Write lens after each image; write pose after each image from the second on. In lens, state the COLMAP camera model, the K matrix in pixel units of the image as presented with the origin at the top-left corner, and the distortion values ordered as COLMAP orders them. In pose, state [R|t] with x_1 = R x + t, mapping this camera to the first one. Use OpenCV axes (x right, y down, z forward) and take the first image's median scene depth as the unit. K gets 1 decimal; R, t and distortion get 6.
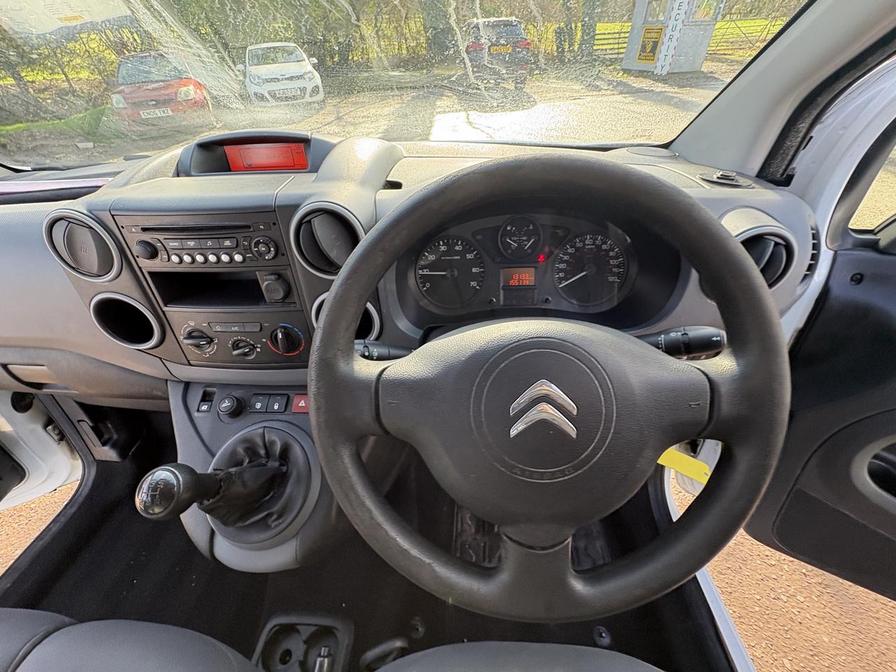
lens RADIAL K [[358.8, 0, 451.2], [0, 358.8, 340.5], [0, 0, 1]] dist [0.001418, 0.001412]
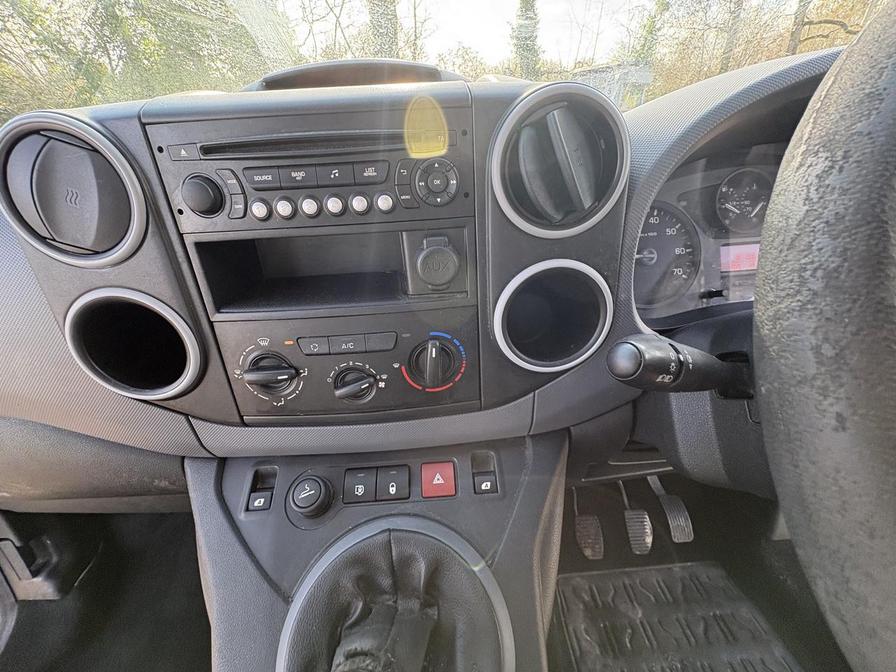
lens RADIAL K [[358.8, 0, 444.6], [0, 358.8, 342.8], [0, 0, 1]] dist [0.001418, 0.001412]
pose [[0.995067, -0.054873, 0.082645, -0.482340], [0.067755, 0.984436, -0.162155, 0.058798], [-0.072461, 0.166955, 0.983298, 0.434202]]
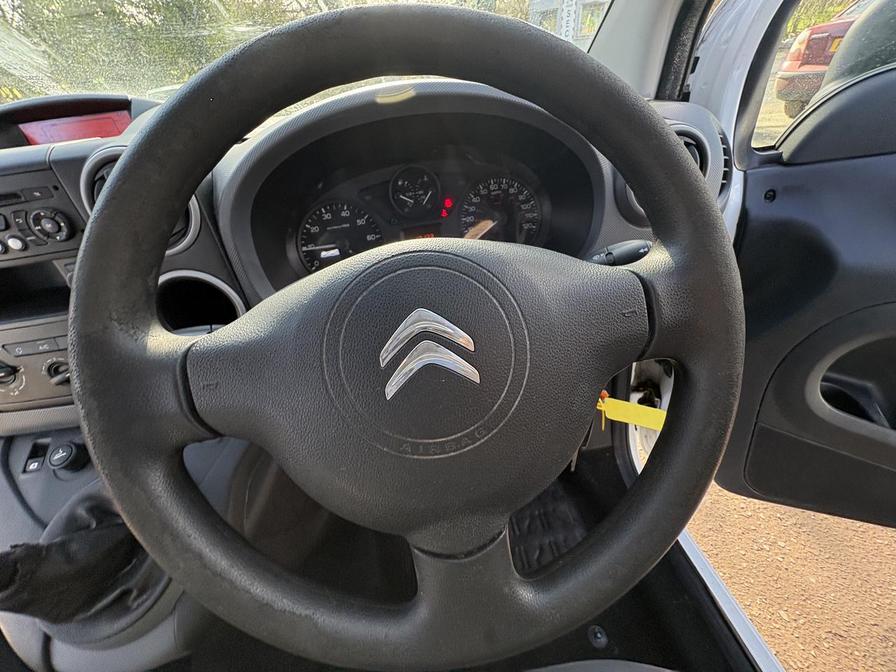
lens RADIAL K [[358.8, 0, 449.4], [0, 358.8, 339.6], [0, 0, 1]] dist [0.001418, 0.001412]
pose [[0.980403, -0.162617, 0.111201, 0.128122], [0.168246, 0.984798, -0.043197, 0.118489], [-0.102486, 0.061060, 0.992859, 0.174632]]
